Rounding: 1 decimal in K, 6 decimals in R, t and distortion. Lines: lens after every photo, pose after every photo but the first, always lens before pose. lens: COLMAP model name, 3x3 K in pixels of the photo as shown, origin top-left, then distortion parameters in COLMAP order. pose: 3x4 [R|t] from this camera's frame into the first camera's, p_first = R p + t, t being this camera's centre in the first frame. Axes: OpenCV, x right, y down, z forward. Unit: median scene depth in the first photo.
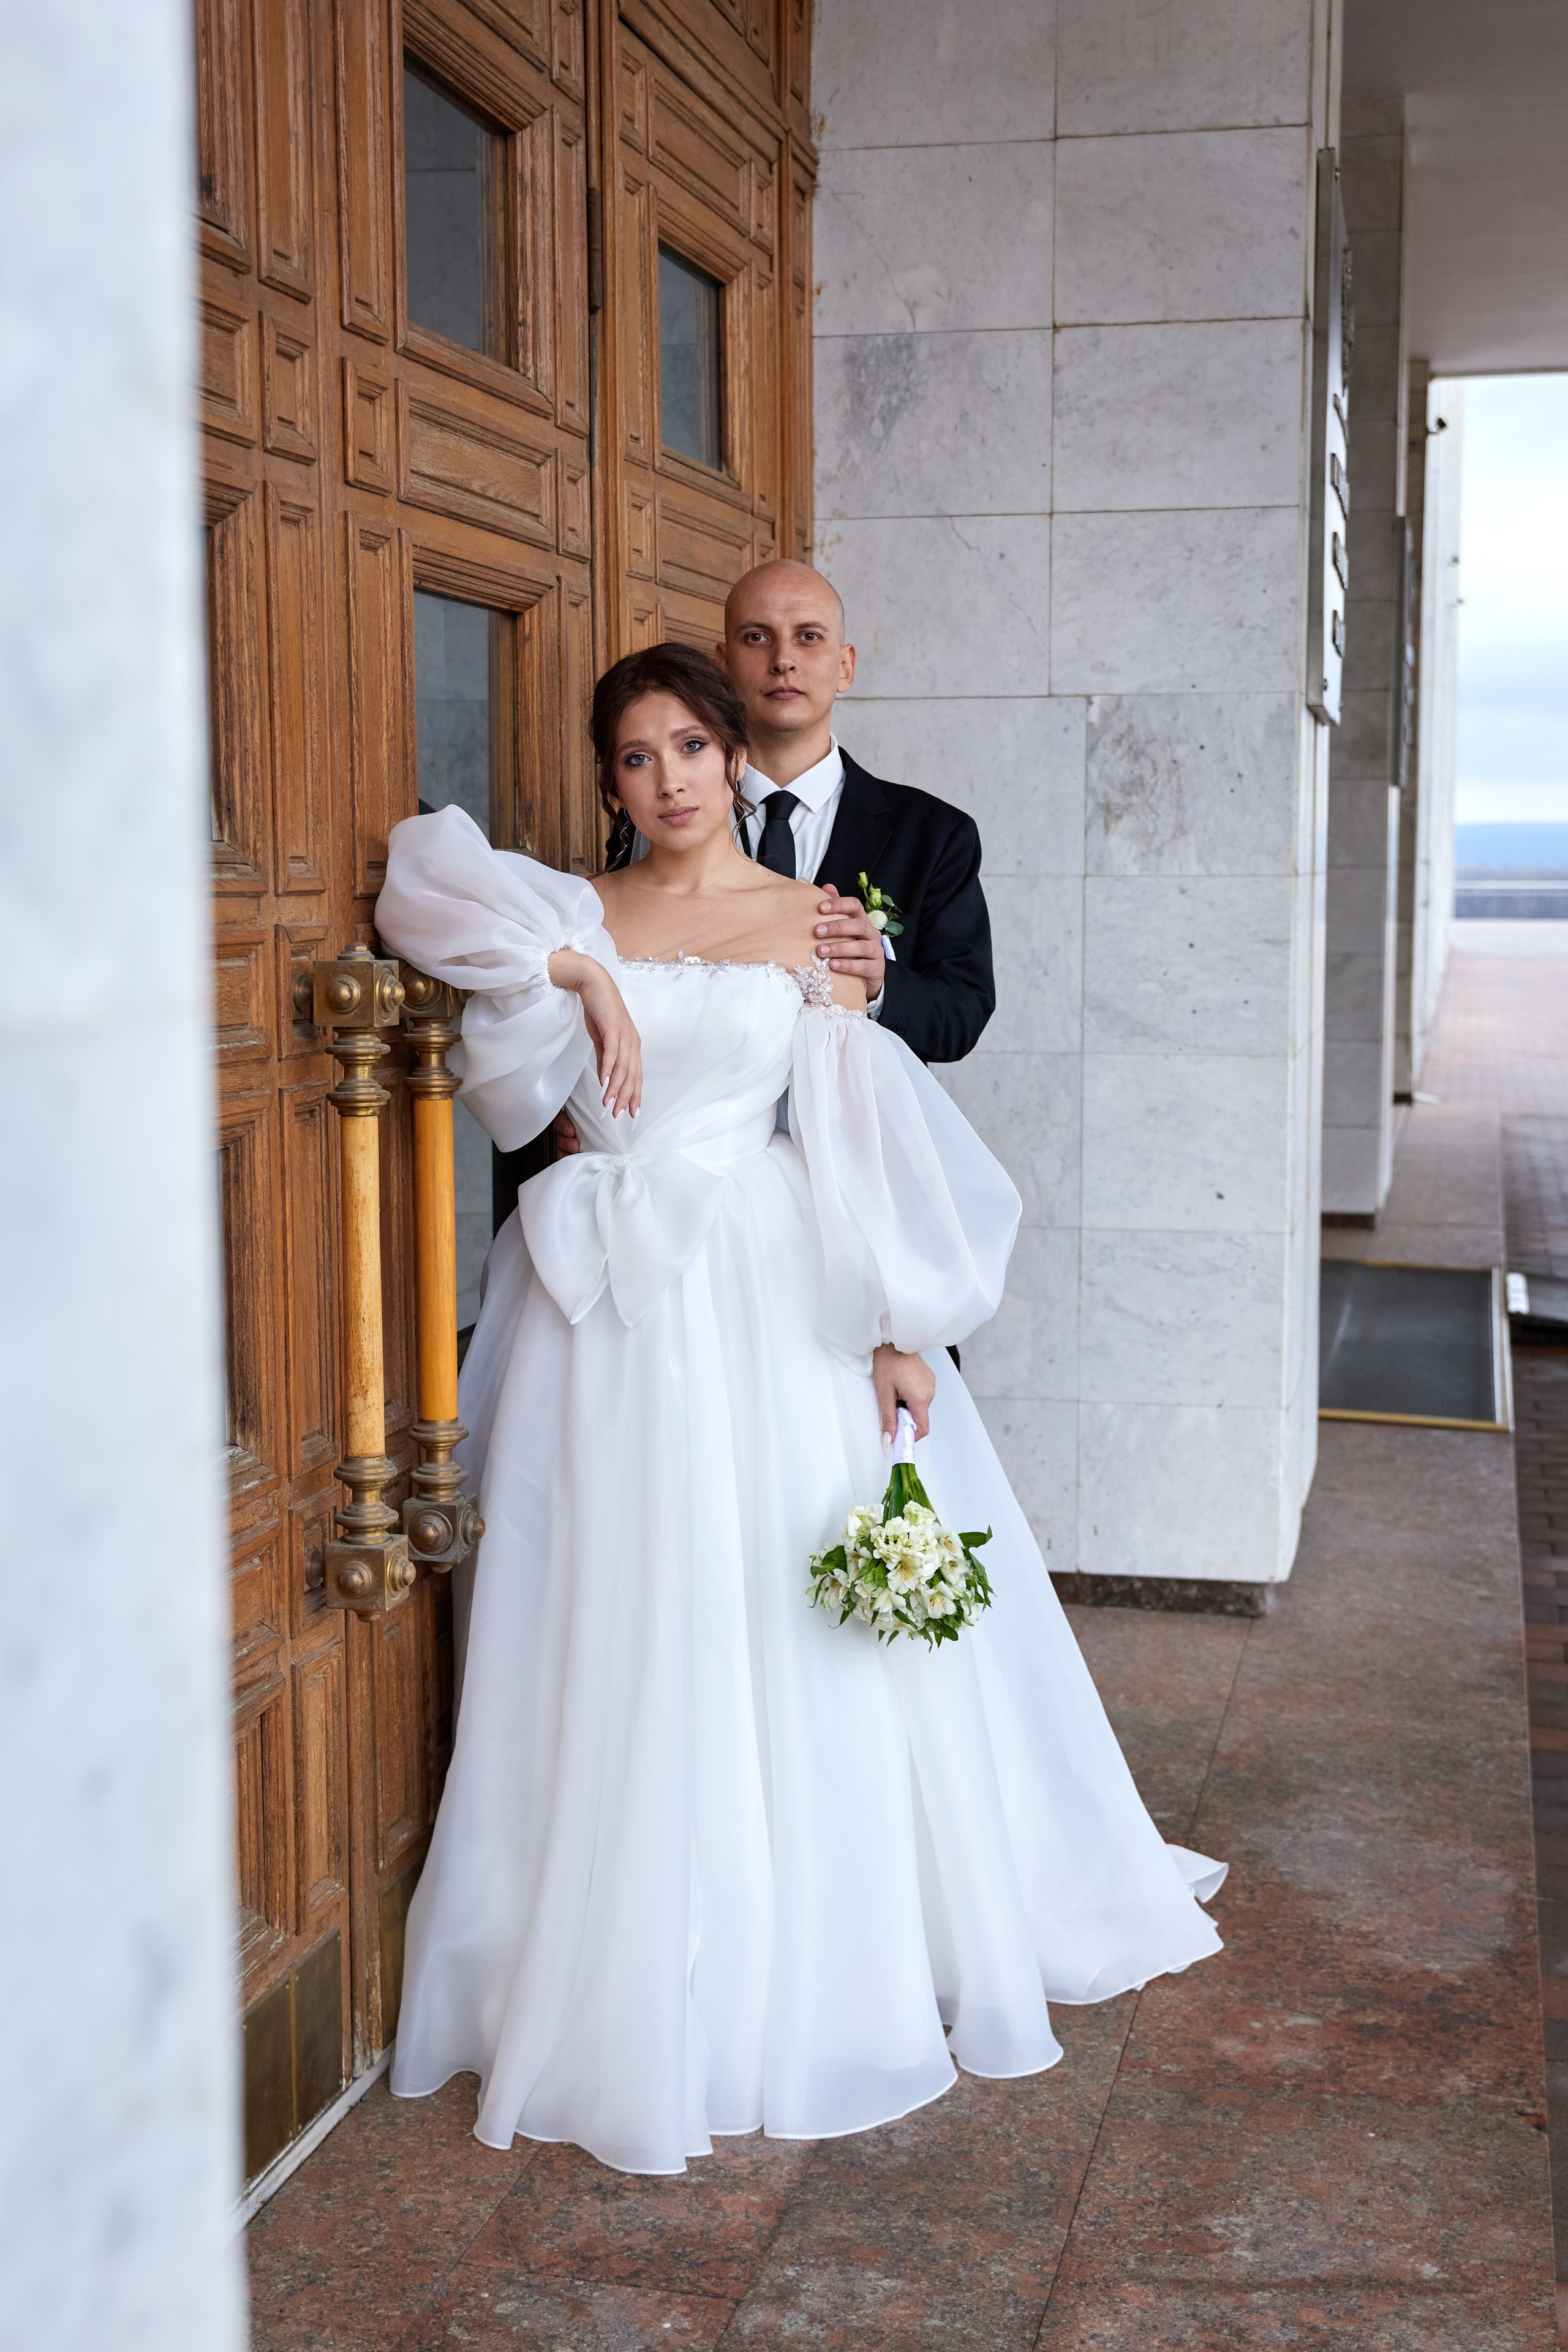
lens RADIAL K [[2863.9, 0, 783.8], [0, 2863.9, 1177.3], [0, 0, 1]] dist [-0.009748, 0.000000]
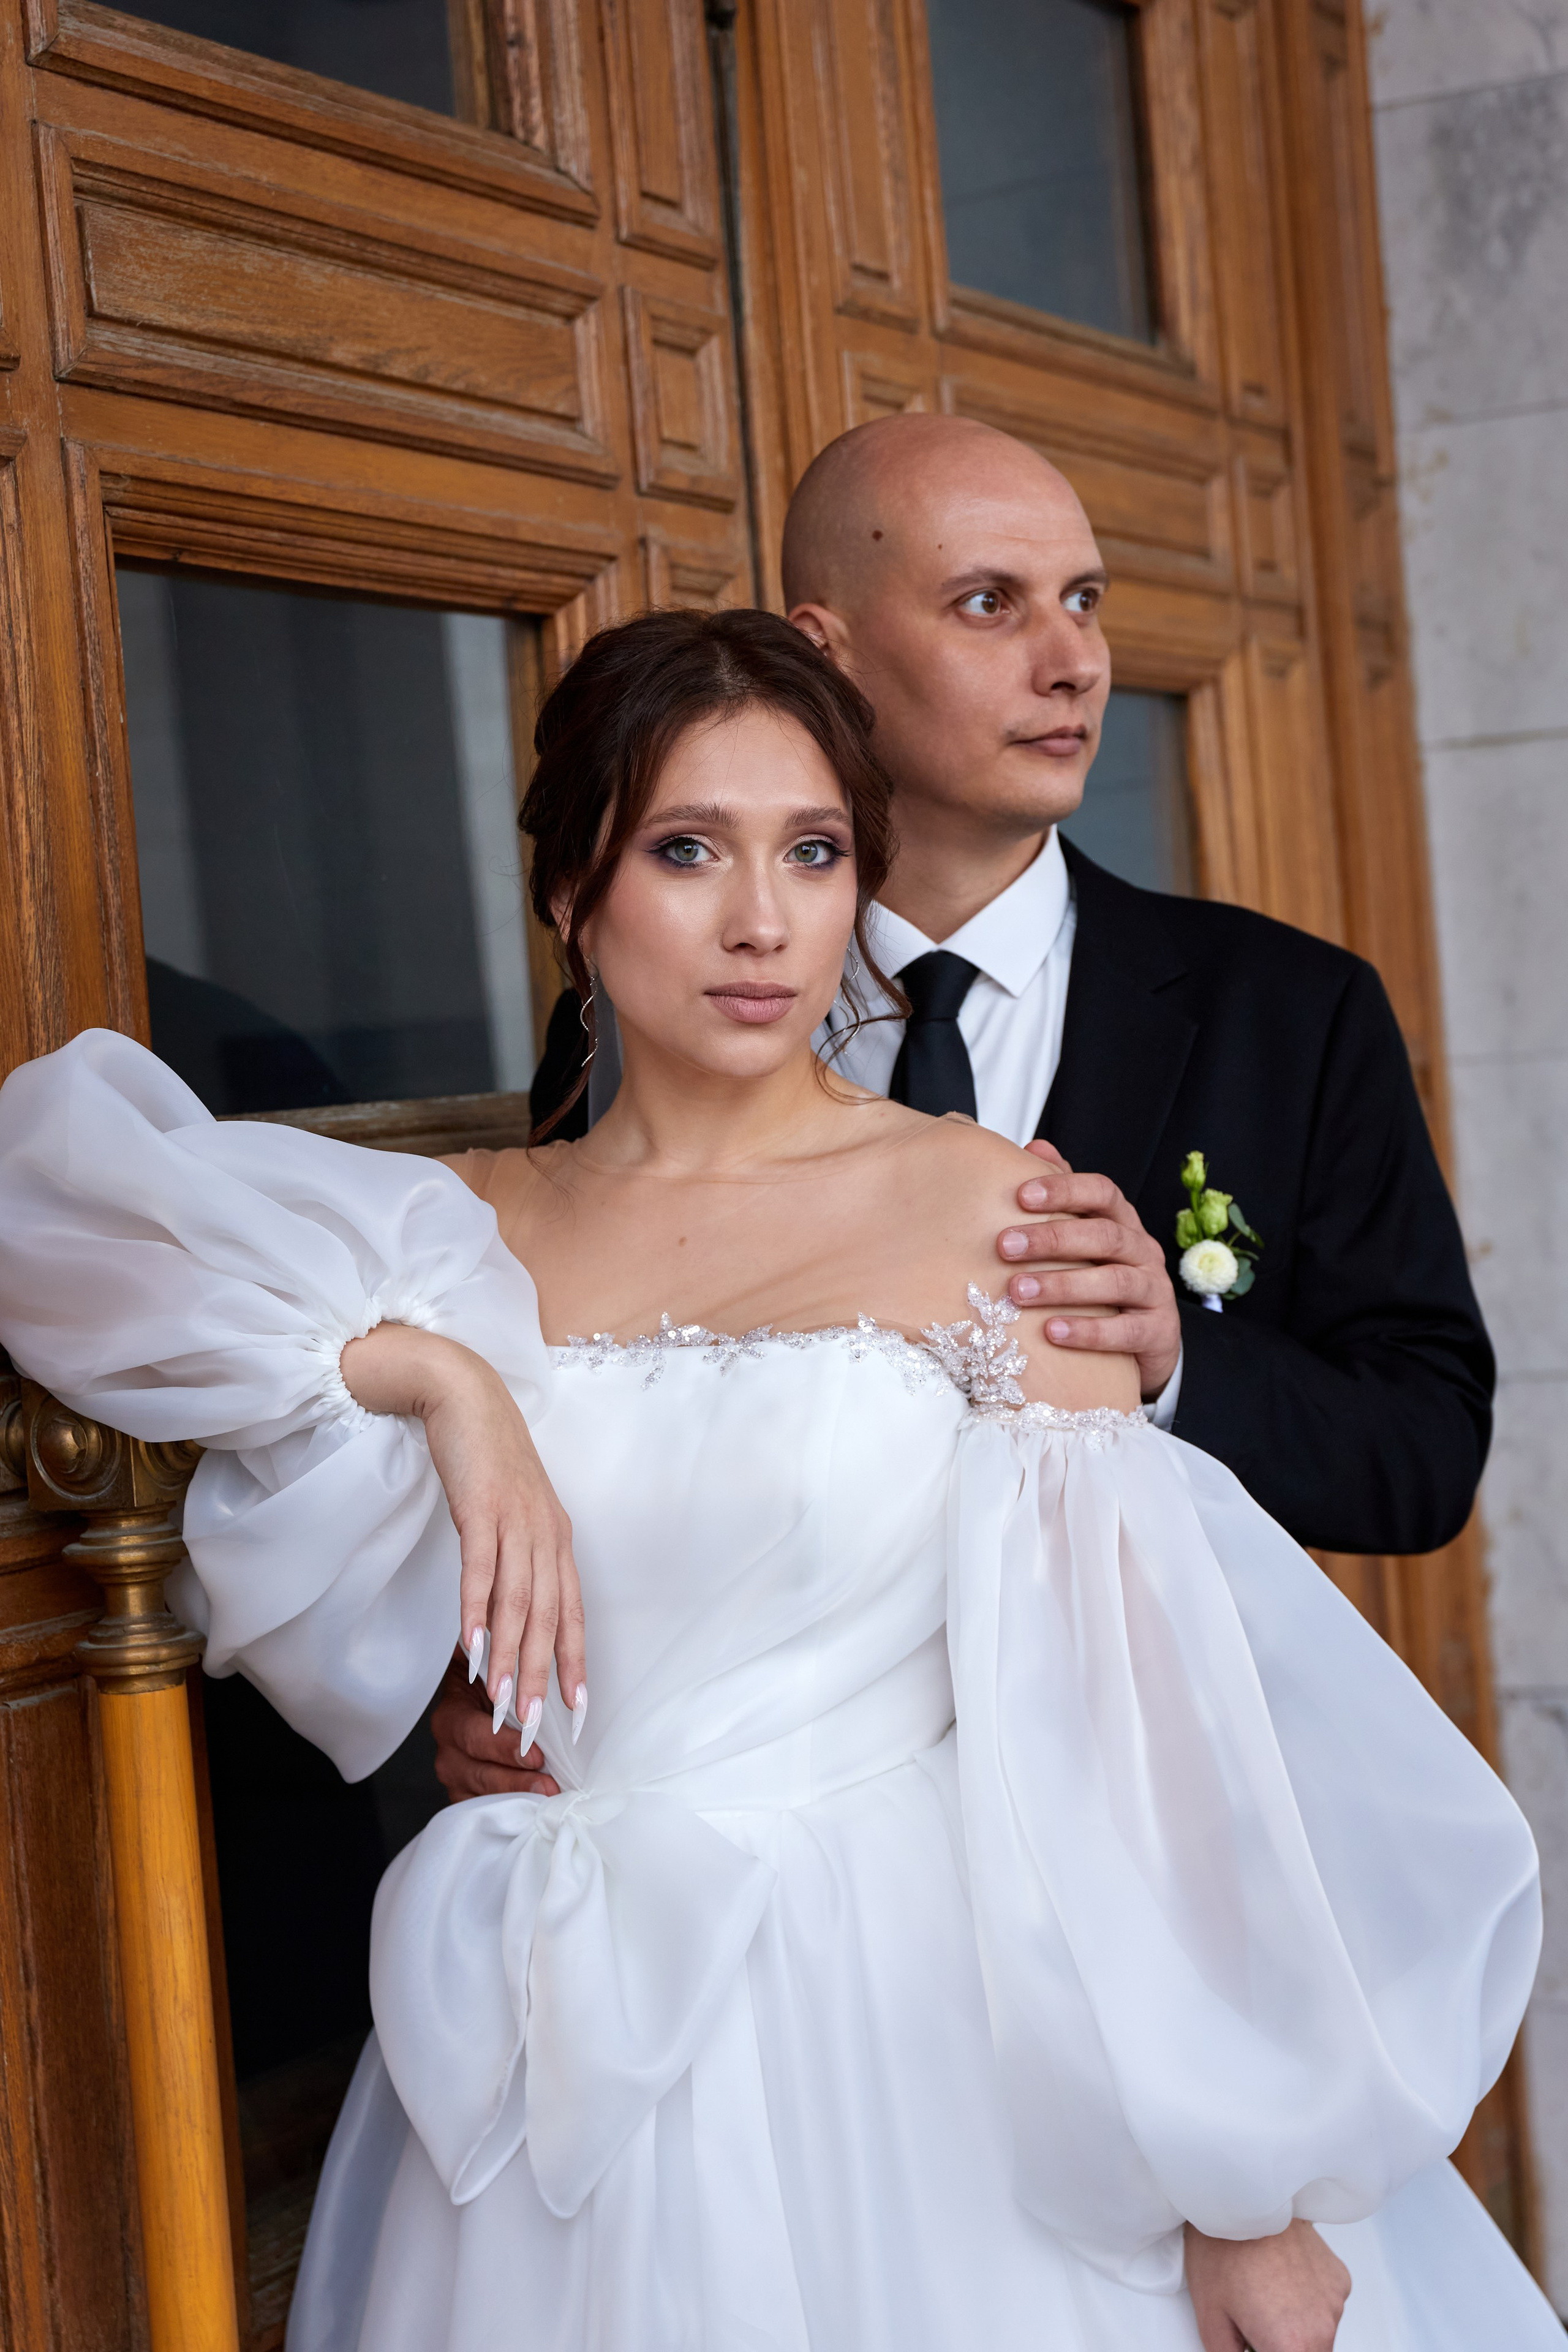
lens RADIAL K [[4473.9, 0, 784.5], [0, 4473.9, 1175.5], [0, 0, 1]] dist [0.047787, 0.000000]
pose [[0.978141, -0.081638, -0.191246, 0.106212], [0.064690, 0.993539, -0.093254, -0.033460], [0.197624, 0.078844, 0.977102, 0.322853]]
